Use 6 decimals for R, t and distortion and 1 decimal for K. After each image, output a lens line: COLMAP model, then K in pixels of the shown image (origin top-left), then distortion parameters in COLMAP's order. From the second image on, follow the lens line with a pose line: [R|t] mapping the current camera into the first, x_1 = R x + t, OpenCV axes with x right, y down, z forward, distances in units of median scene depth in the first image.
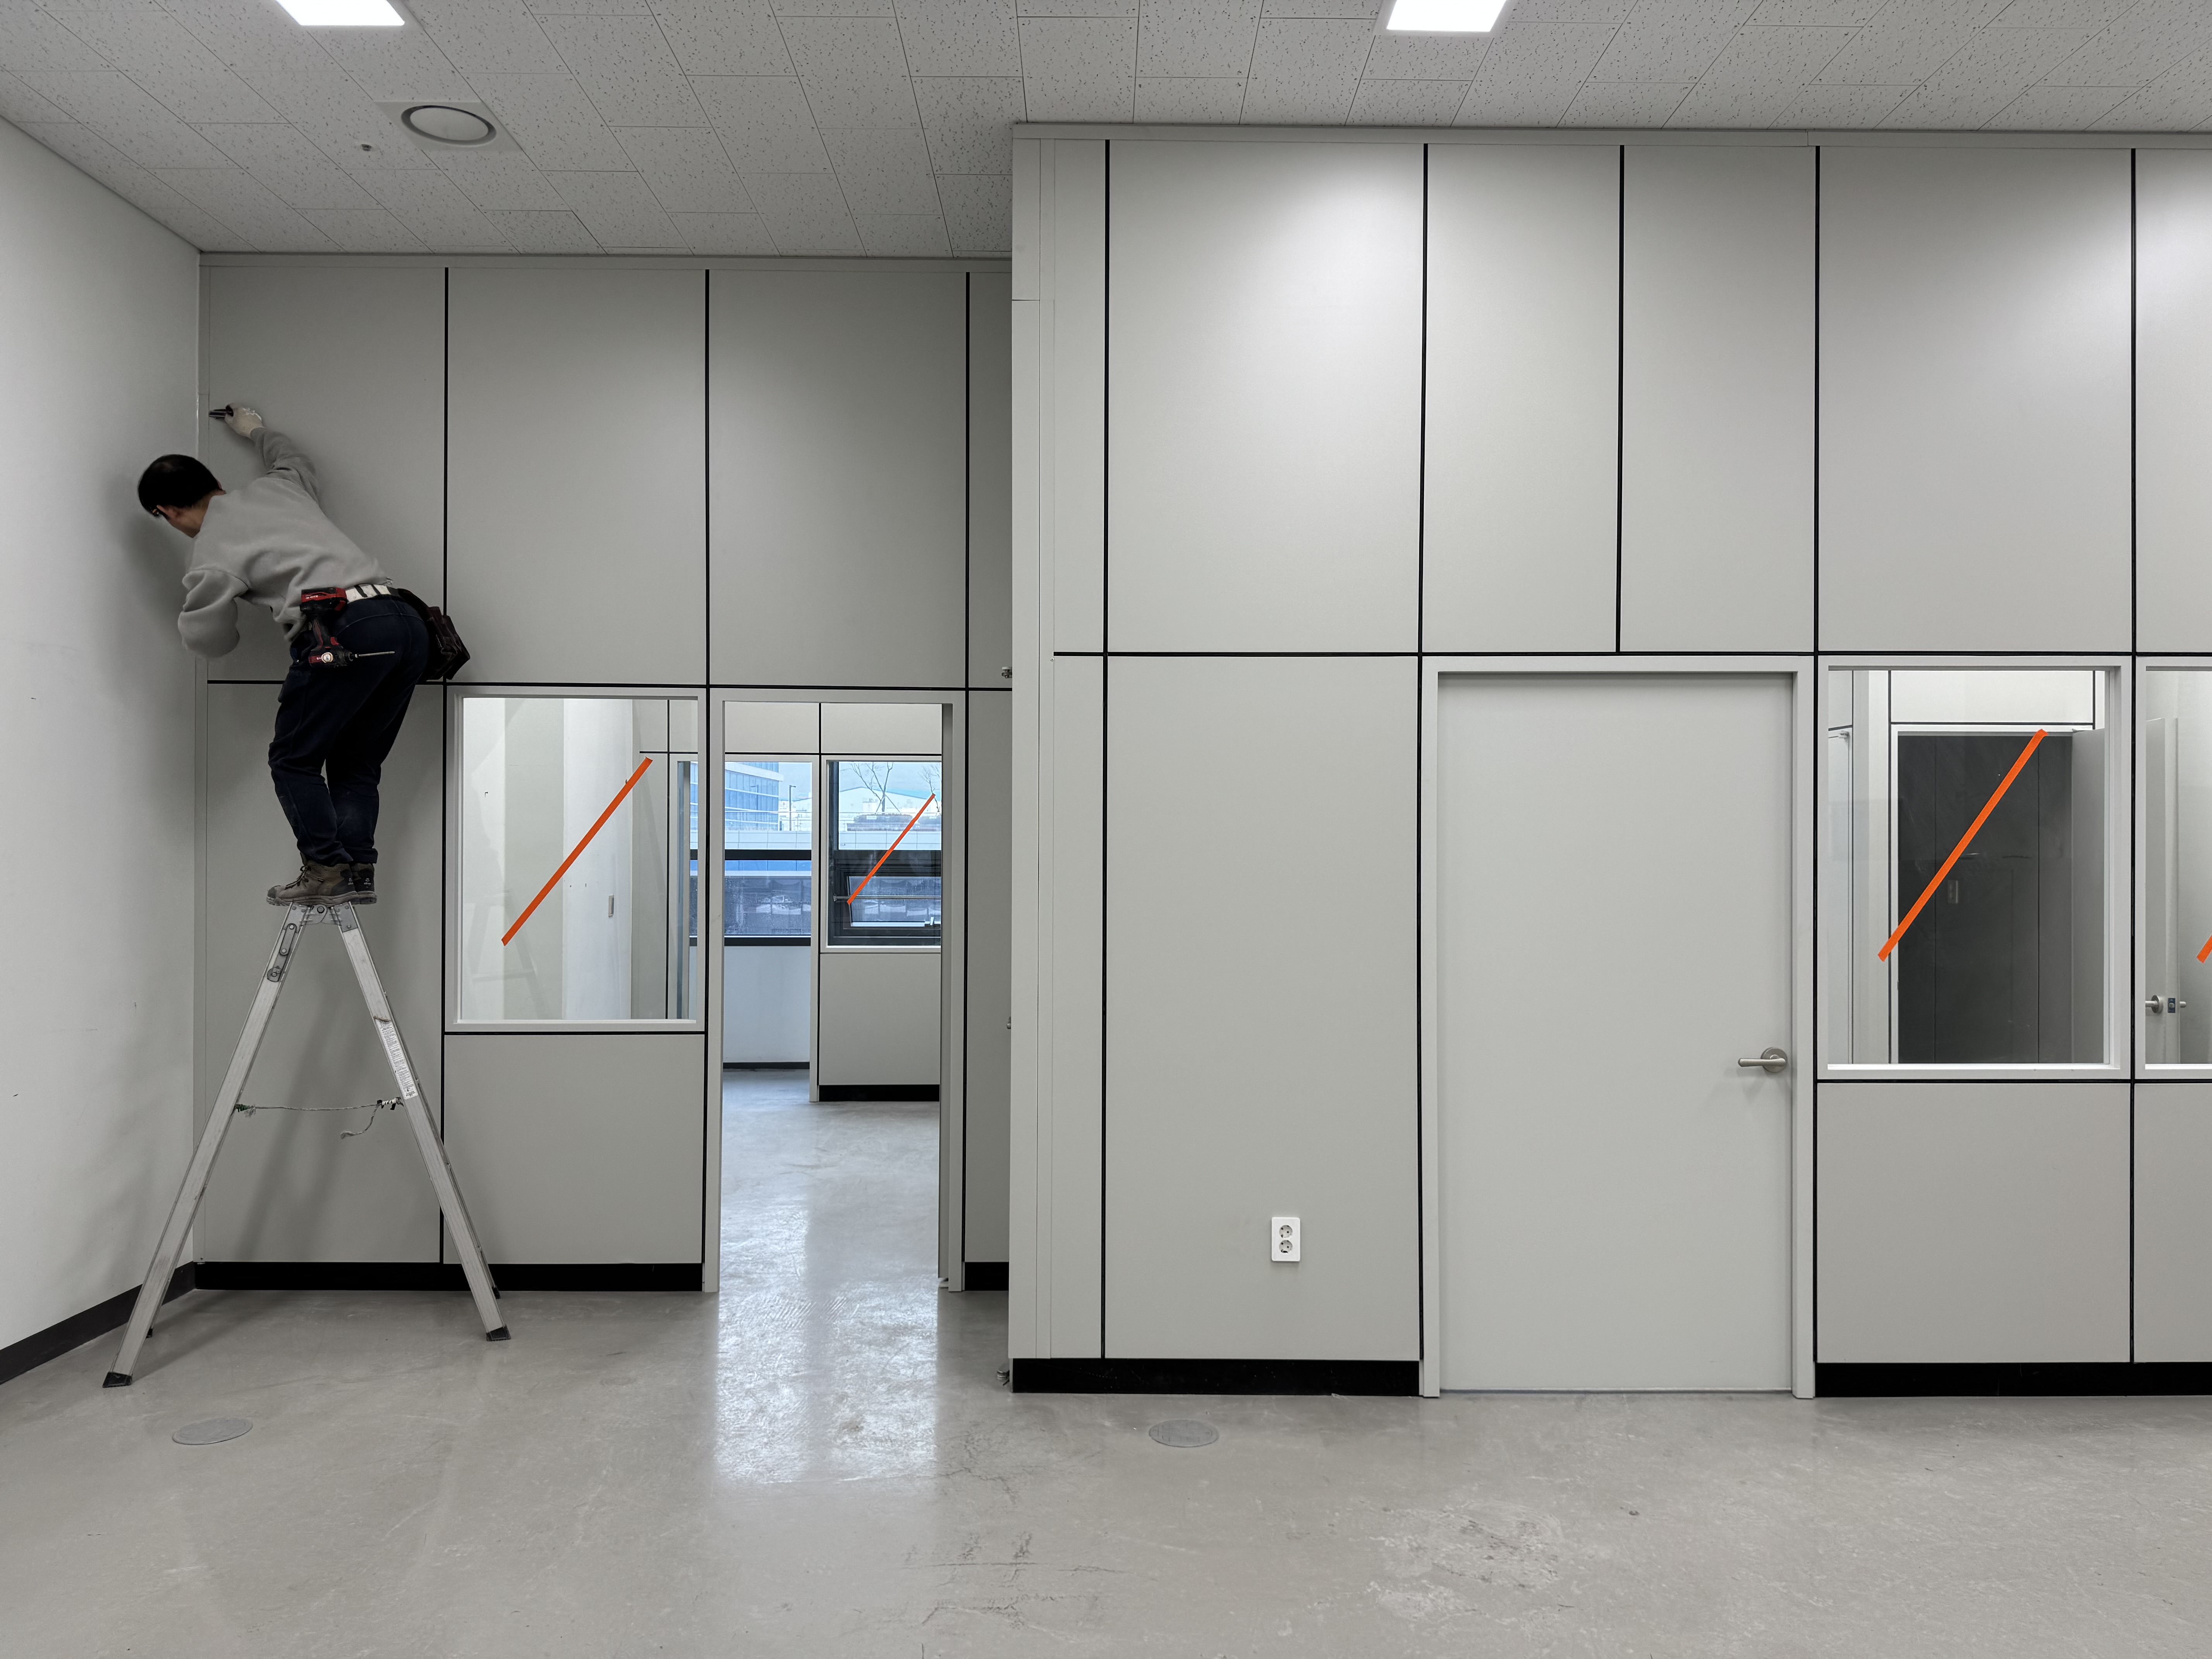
lens RADIAL K [[1549.9, 0, 1104.3], [0, 1549.9, 843.3], [0, 0, 1]] dist [0.031176, -0.041168]
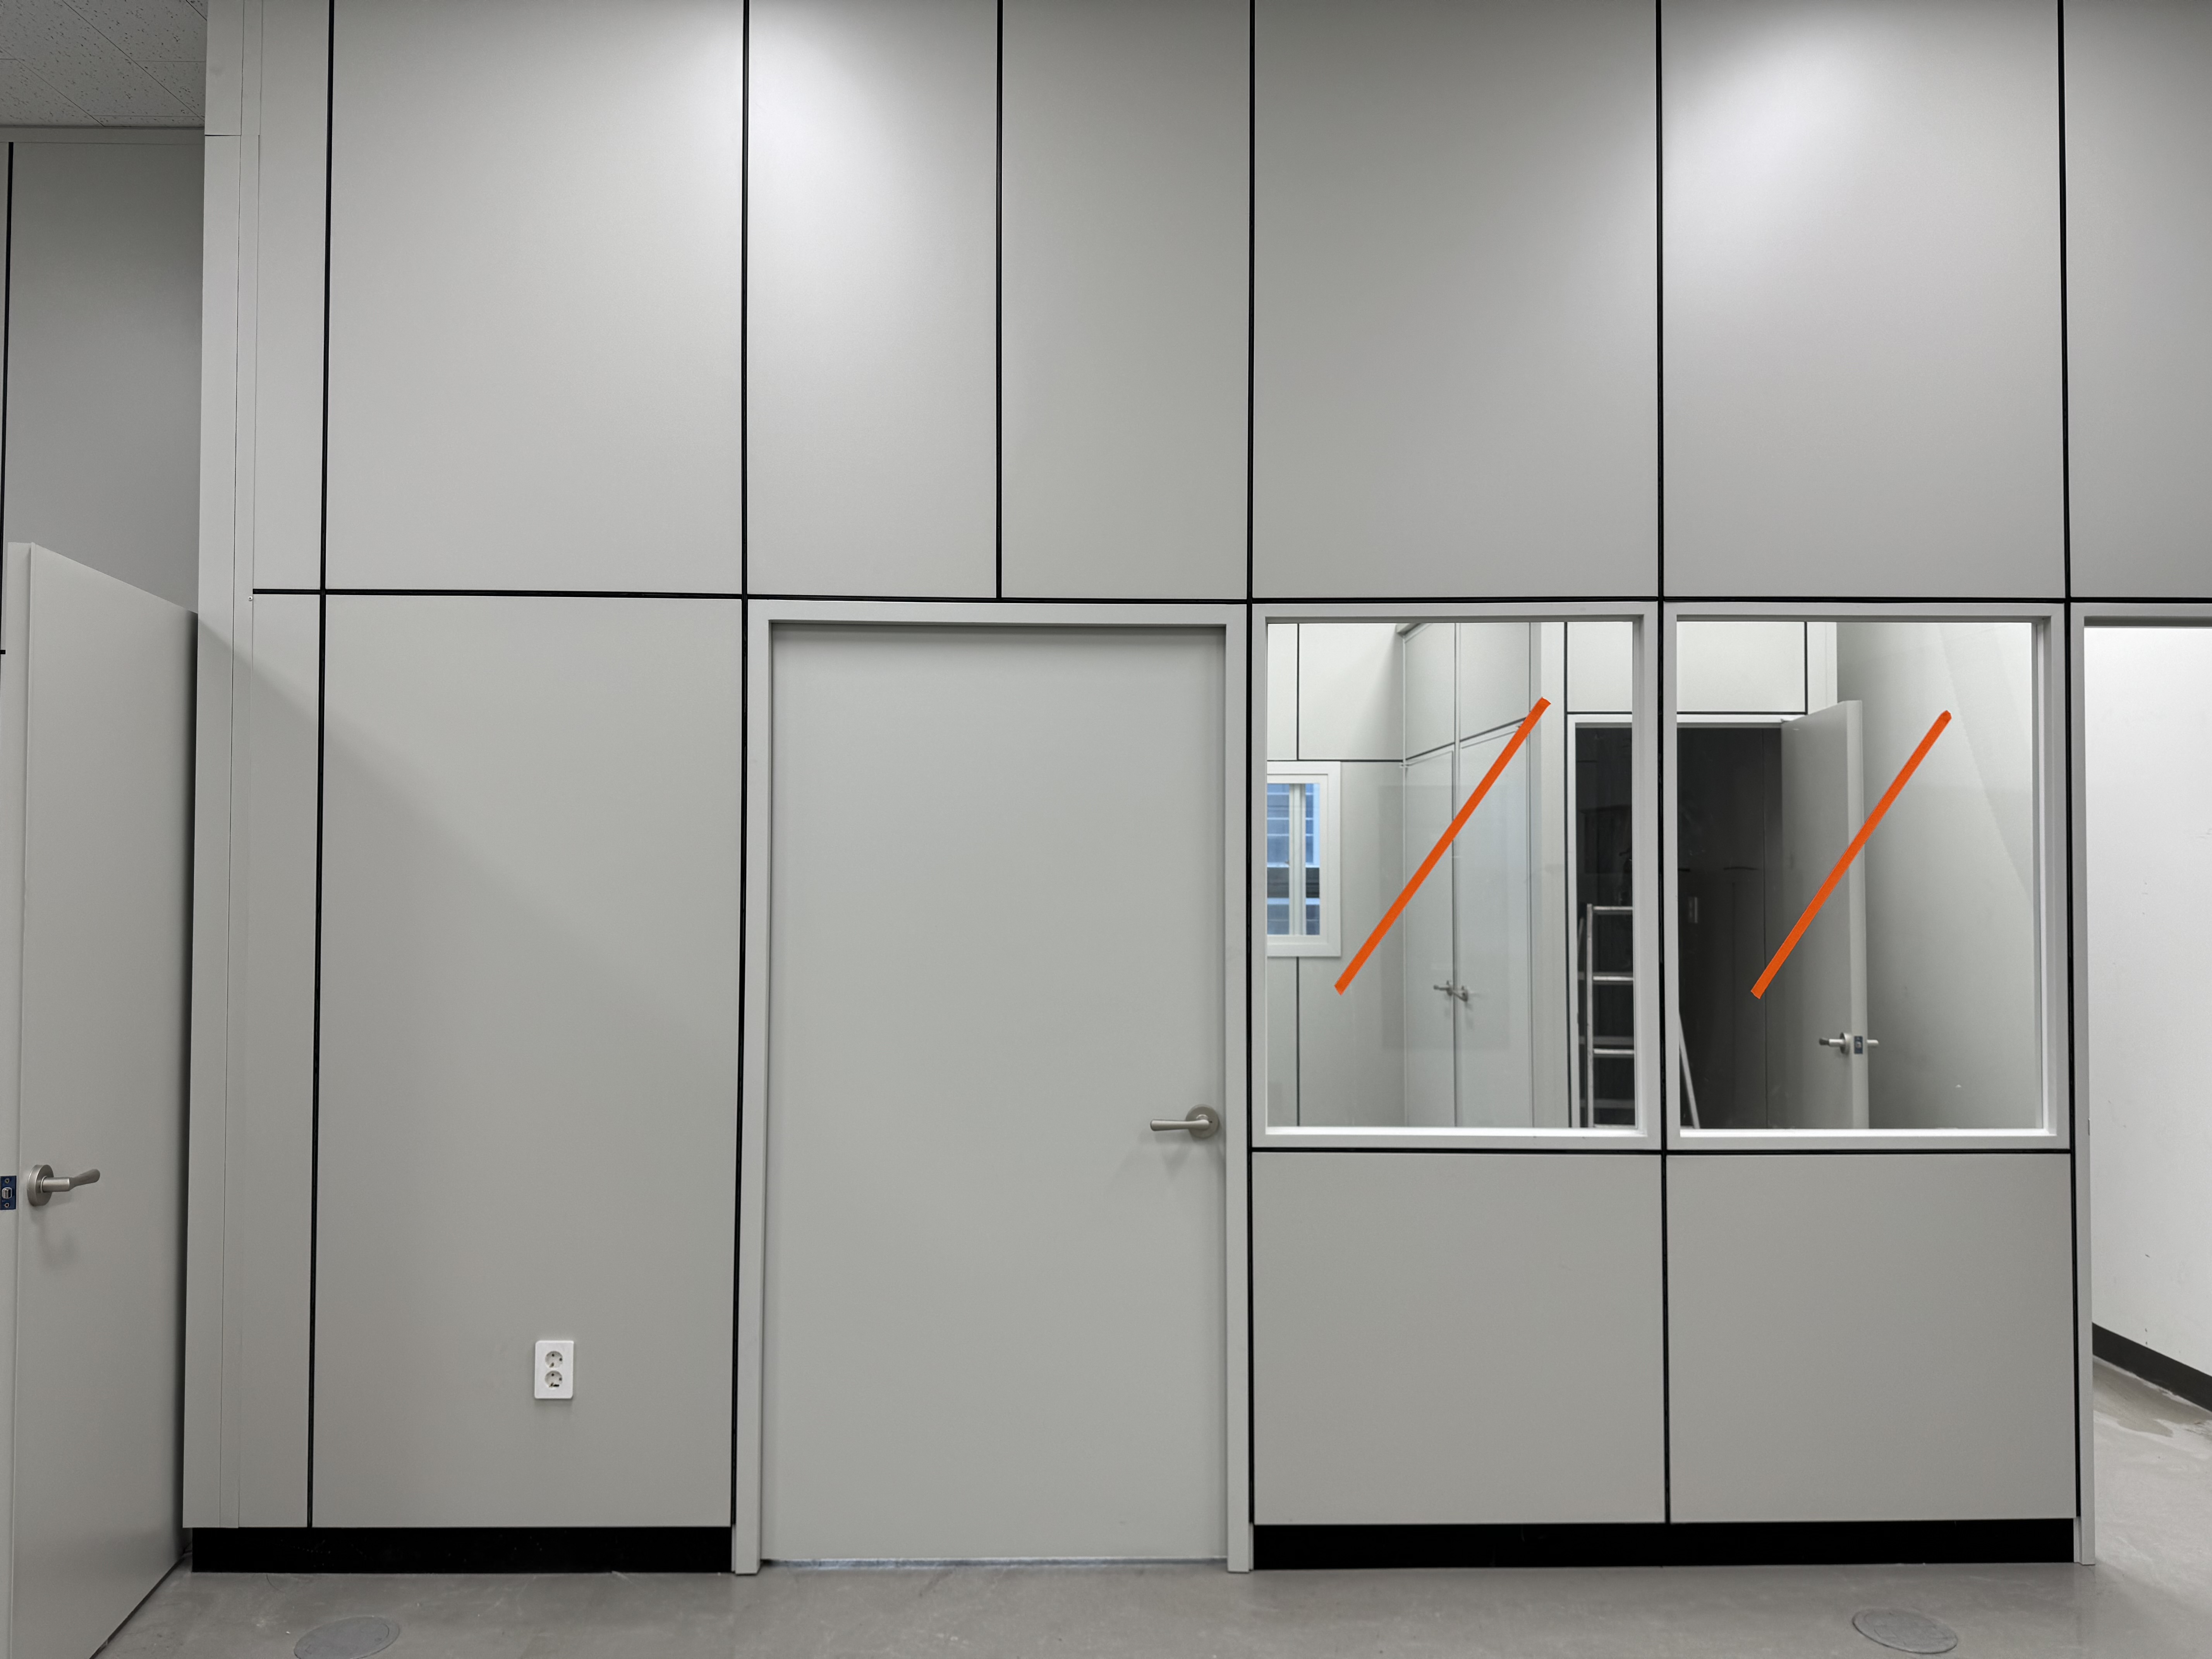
lens RADIAL K [[1549.9, 0, 1120.8], [0, 1549.9, 834.8], [0, 0, 1]] dist [0.031176, -0.041168]
pose [[0.999930, -0.000457, 0.011815, 0.382511], [0.000702, 0.999785, -0.020704, 0.011736], [-0.011803, 0.020711, 0.999716, 0.232103]]
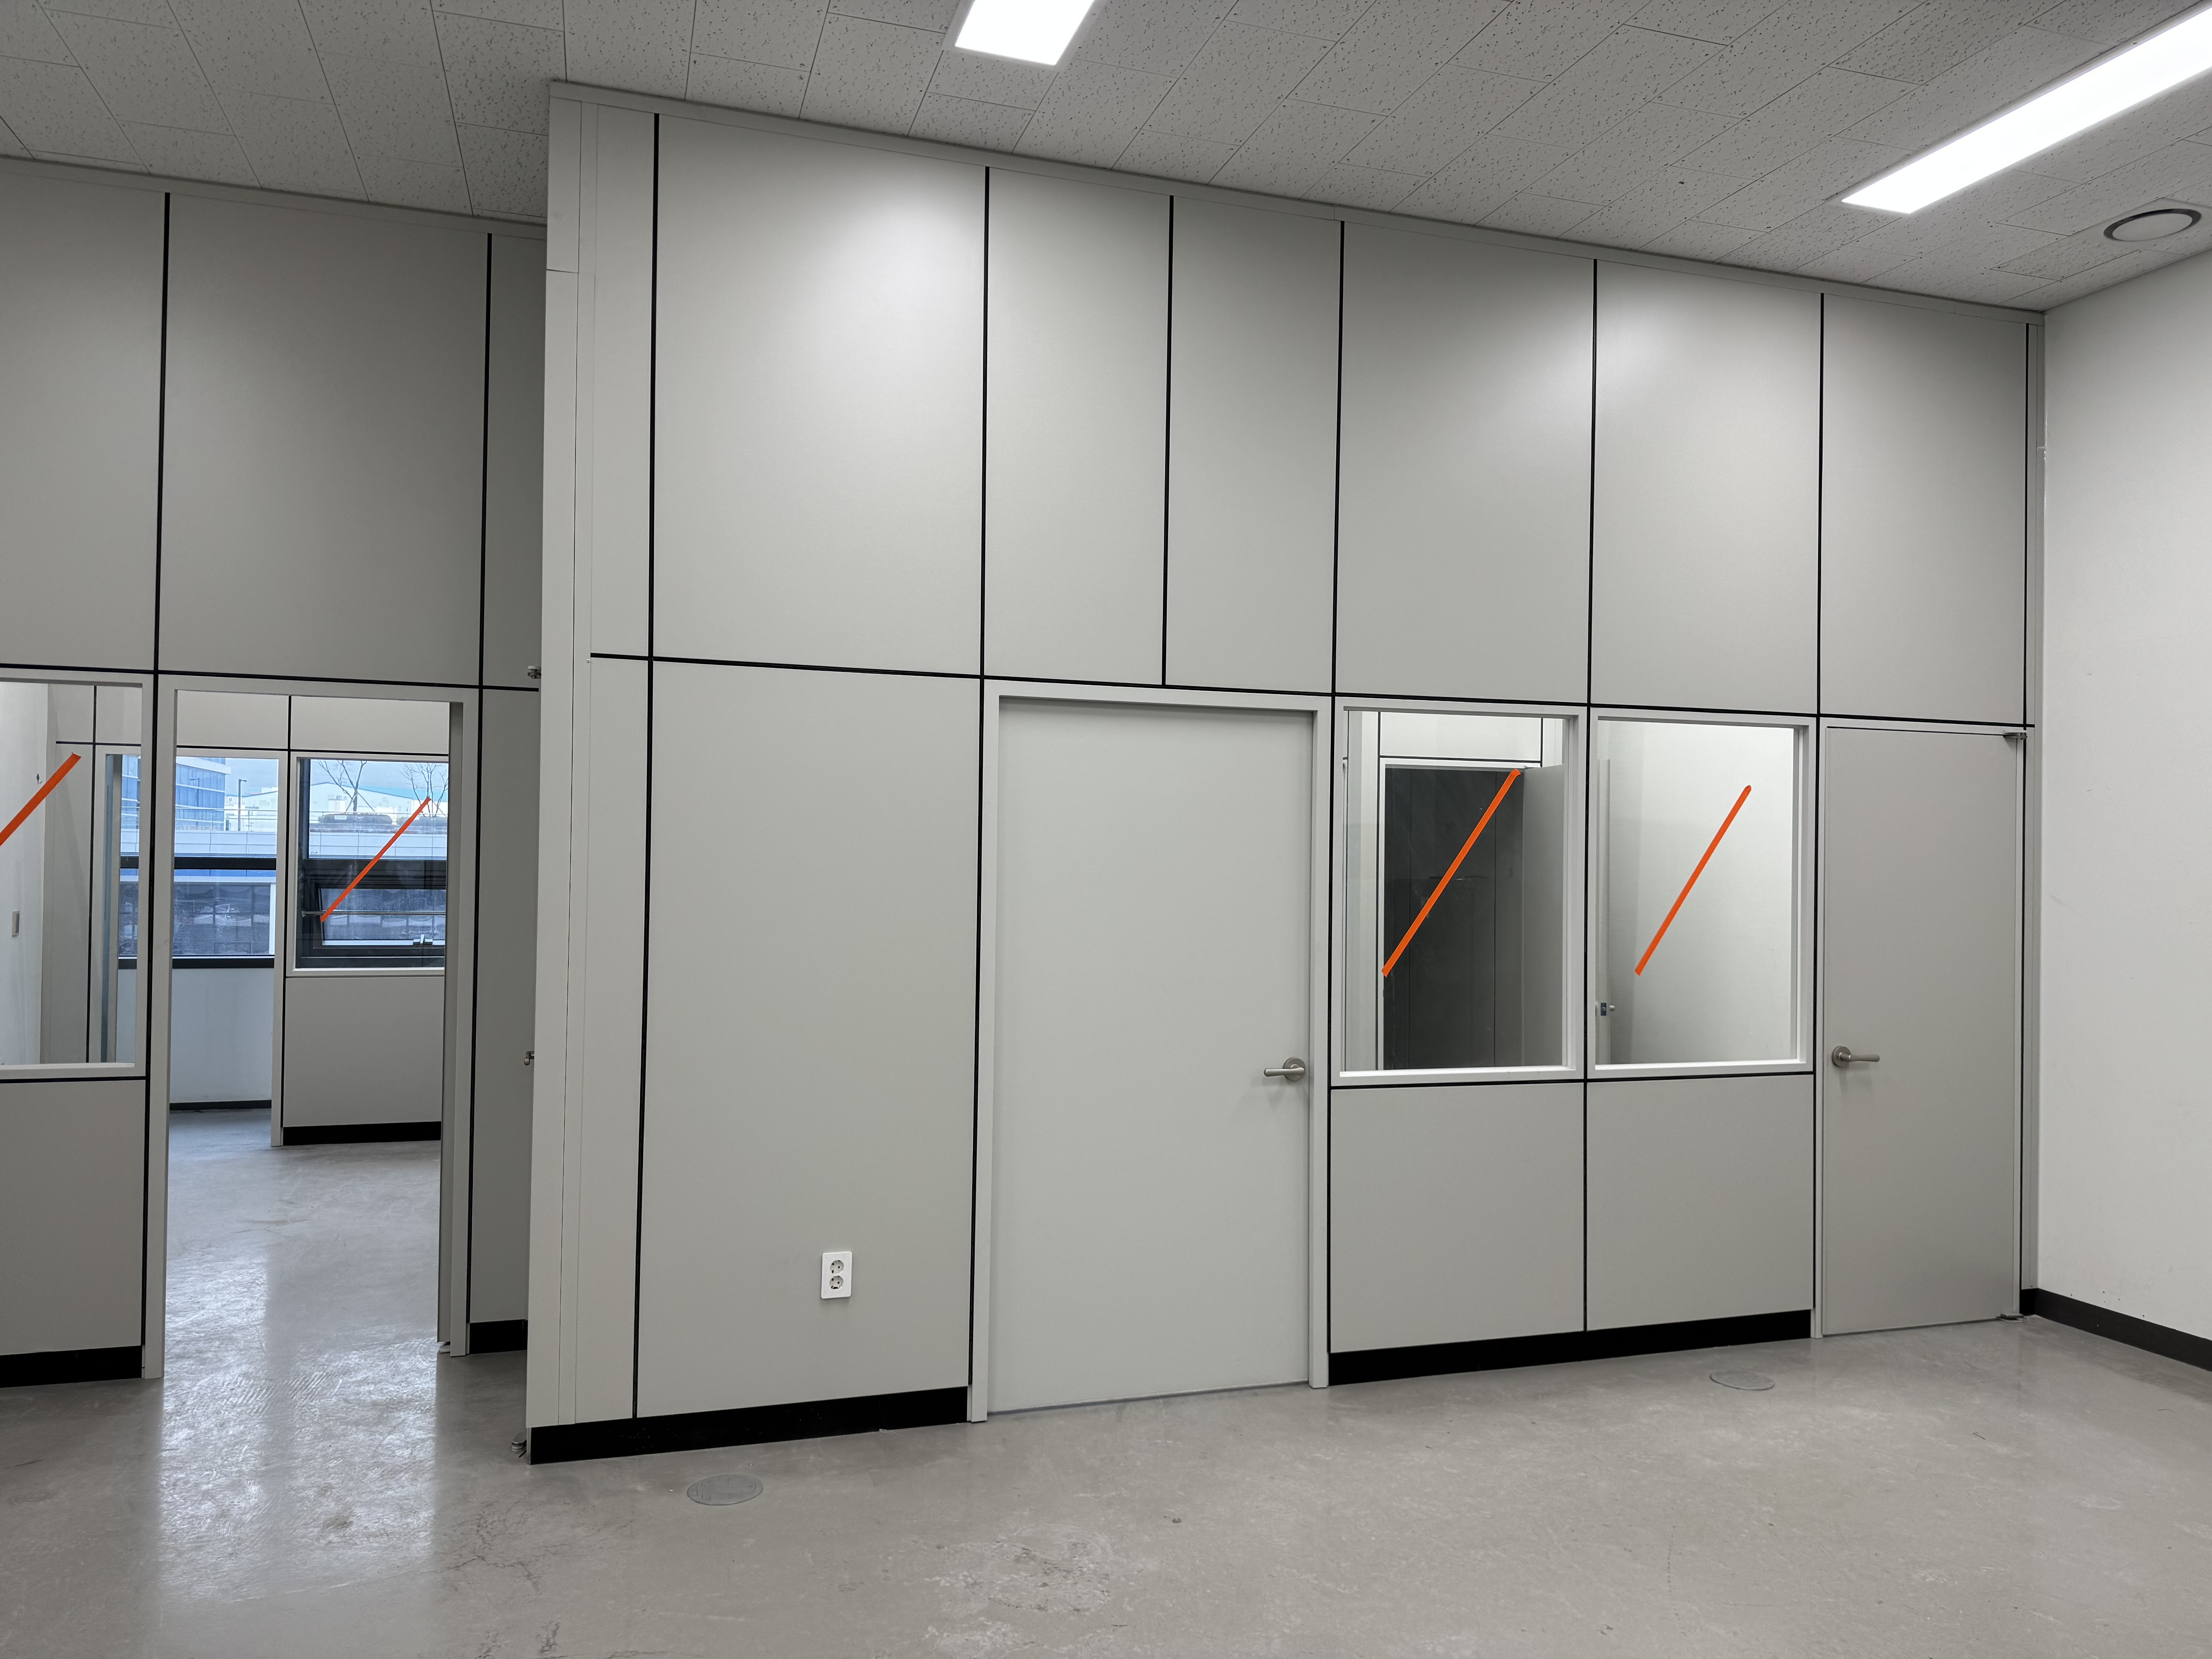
lens RADIAL K [[1549.9, 0, 1096.0], [0, 1549.9, 841.8], [0, 0, 1]] dist [0.031176, -0.041168]
pose [[0.954101, 0.013146, 0.299197, -0.020641], [-0.011329, 0.999905, -0.007807, -0.008419], [-0.299271, 0.004059, 0.954159, 0.026356]]
